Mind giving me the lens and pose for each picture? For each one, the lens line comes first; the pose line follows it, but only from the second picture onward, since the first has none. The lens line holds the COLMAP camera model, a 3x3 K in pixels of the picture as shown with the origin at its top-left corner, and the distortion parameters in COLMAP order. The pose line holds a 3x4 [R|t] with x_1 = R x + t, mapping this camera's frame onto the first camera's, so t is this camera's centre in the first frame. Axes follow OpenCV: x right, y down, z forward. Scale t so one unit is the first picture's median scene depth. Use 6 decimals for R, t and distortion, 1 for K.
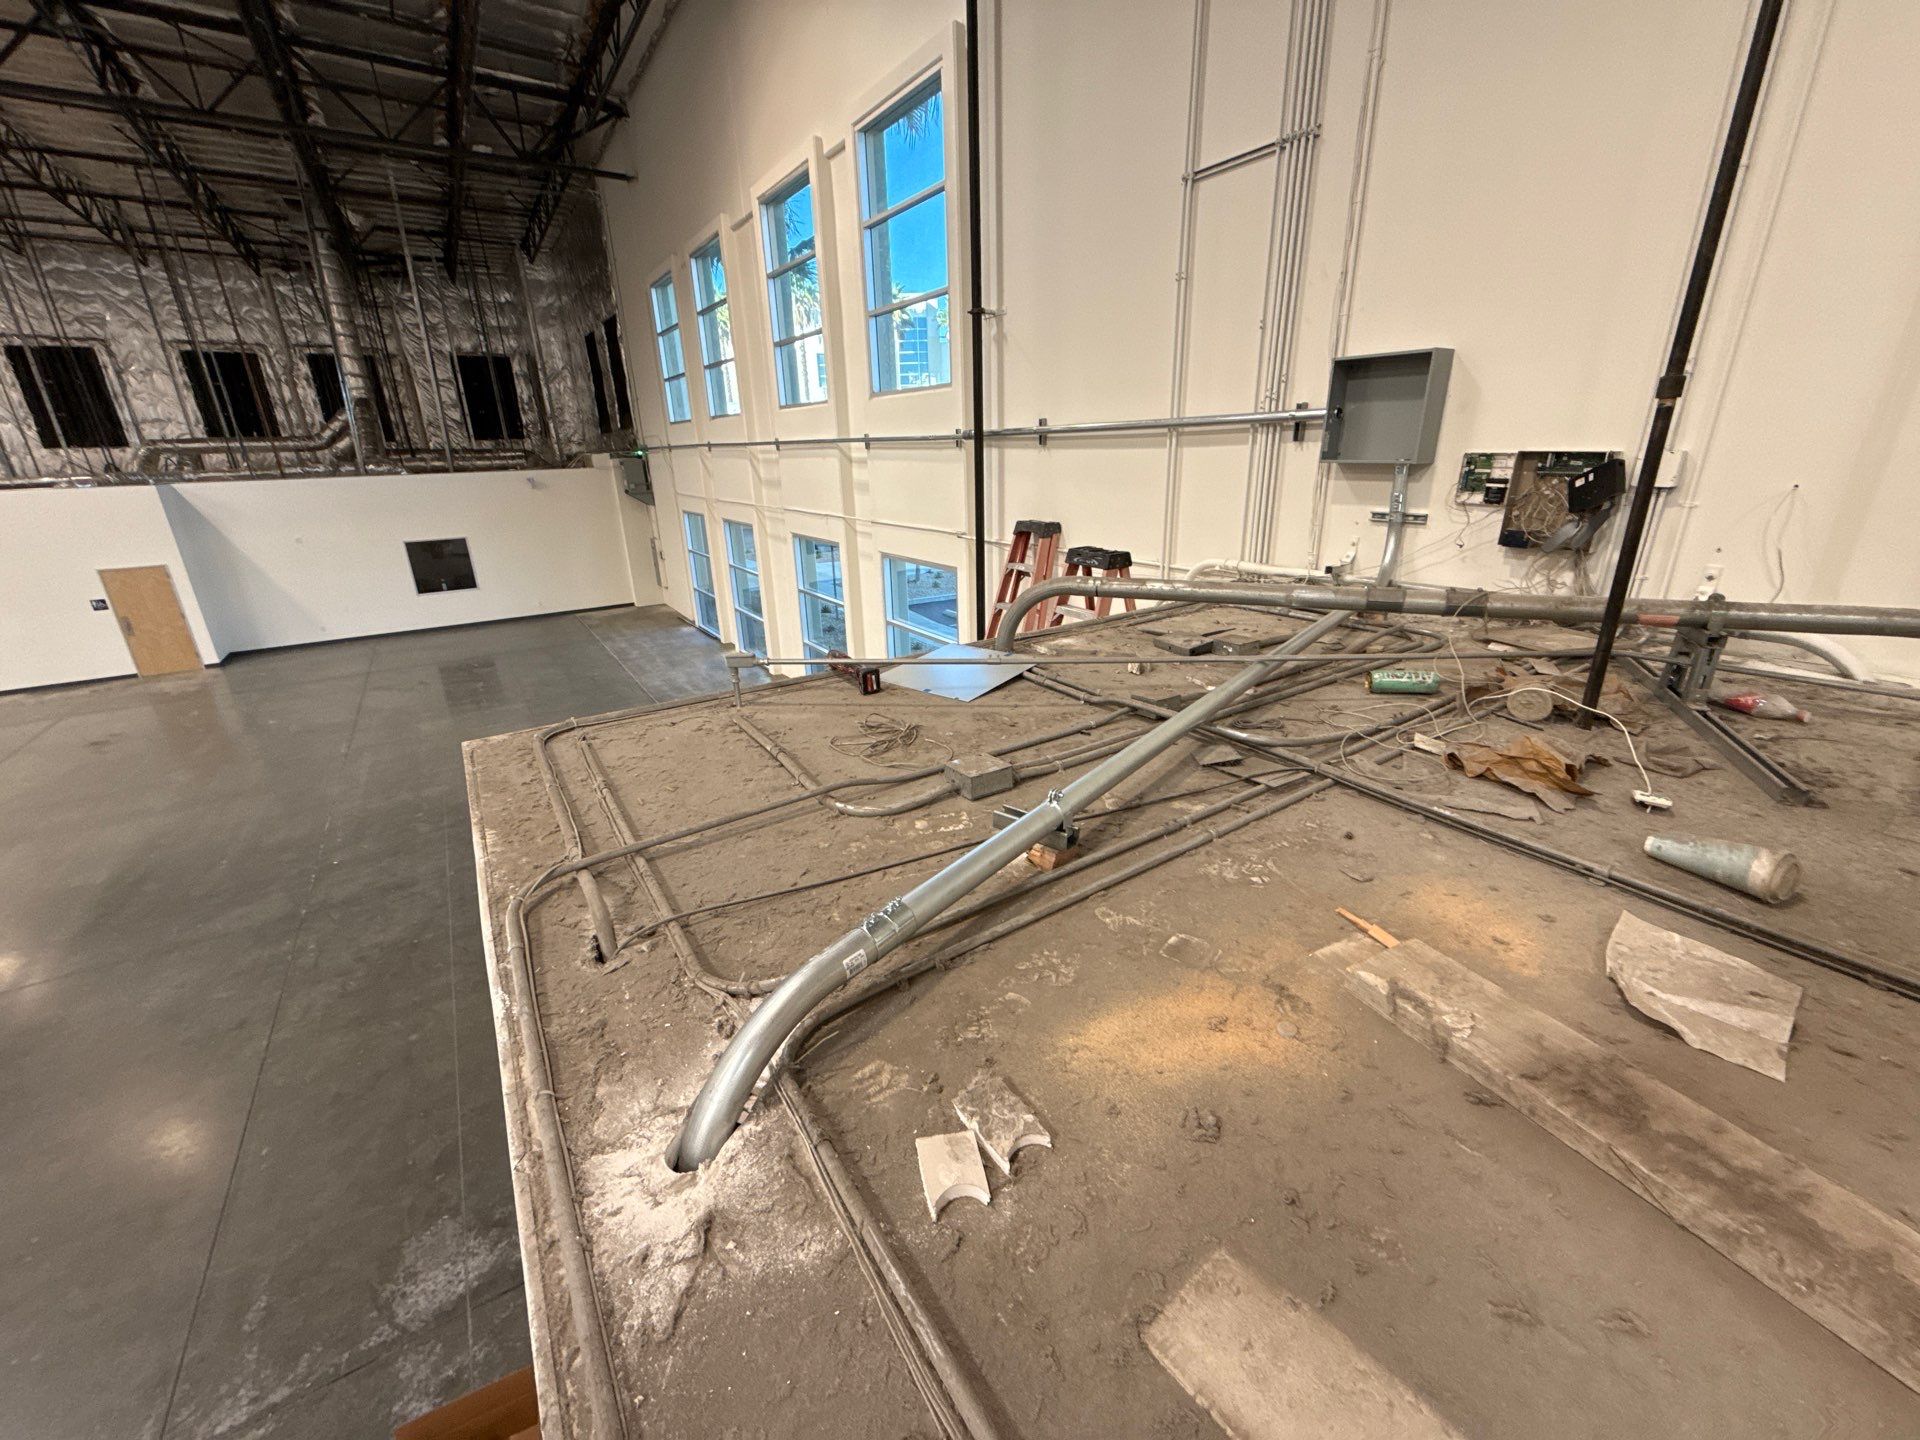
lens RADIAL K [[753.6, 0, 960.0], [0, 753.6, 720.0], [0, 0, 1]] dist [0.001089, -0.003517]
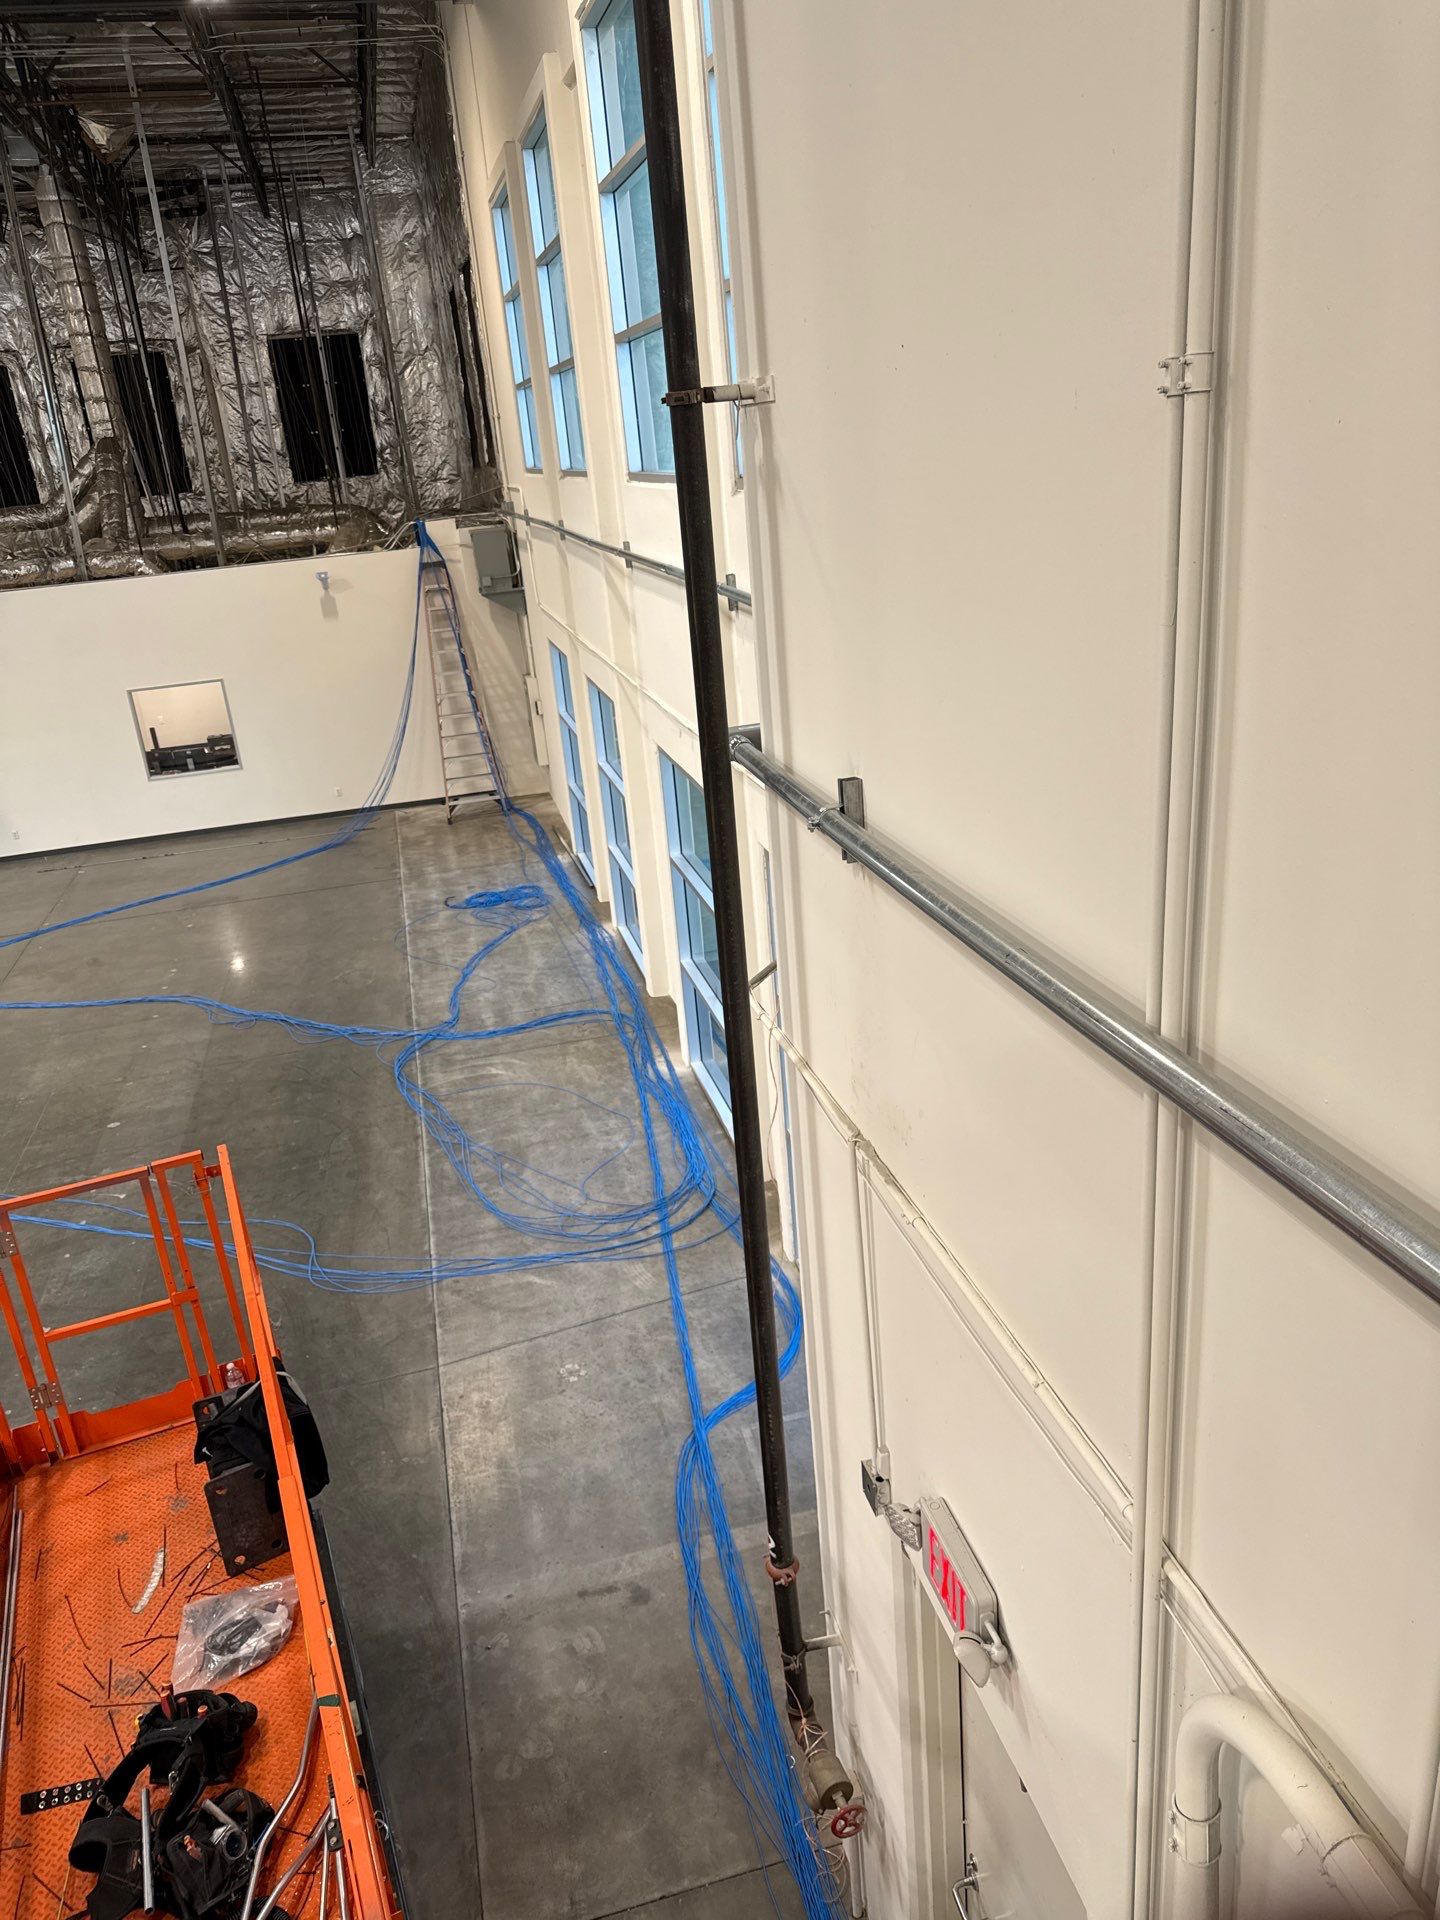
lens RADIAL K [[1341.1, 0, 720.0], [0, 1341.1, 960.0], [0, 0, 1]] dist [0.059998, -0.071777]
pose [[0.939705, 0.063648, -0.336012, 0.051472], [-0.048488, 0.997399, 0.053325, -0.077279], [0.338532, -0.033817, 0.940347, 0.107498]]
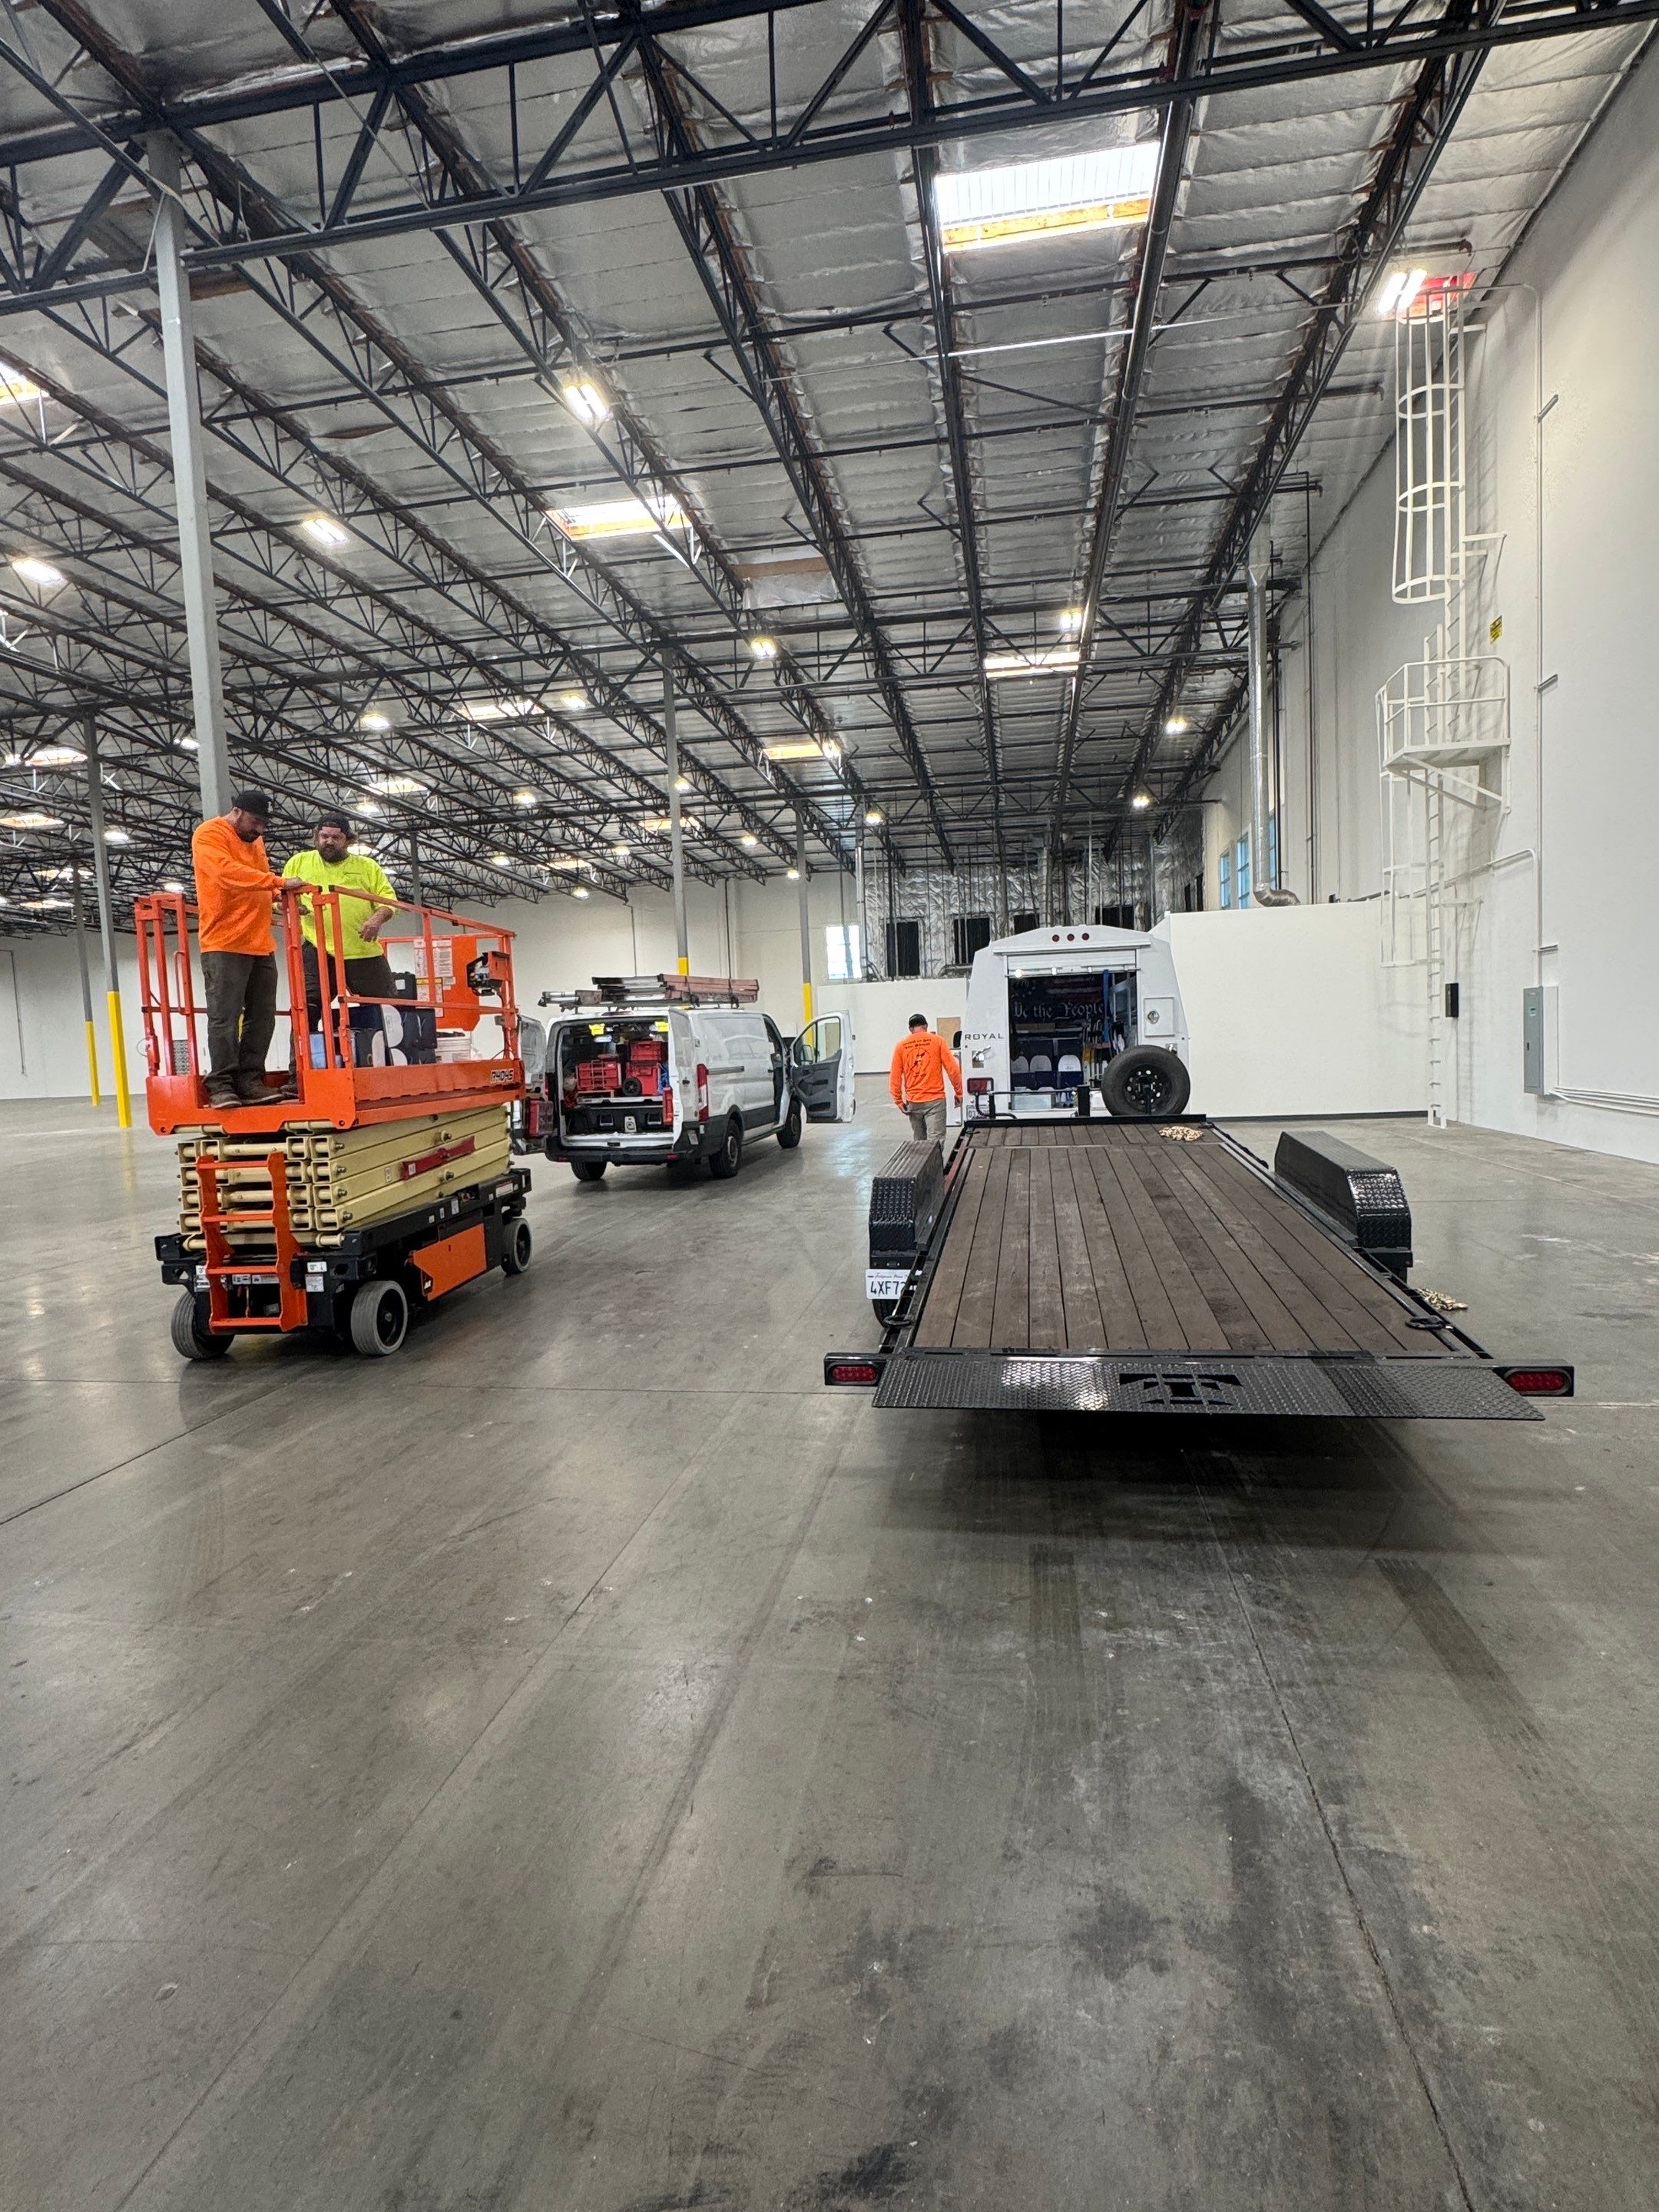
lens RADIAL K [[1074.3, 0, 829.5], [0, 1074.3, 1106.0], [0, 0, 1]] dist [-0.019876, 0.001471]
pose [[0.723333, 0.033032, -0.689709, 0.405126], [-0.207151, 0.963227, -0.171118, 0.357935], [0.658694, 0.266649, 0.703577, -0.721571]]
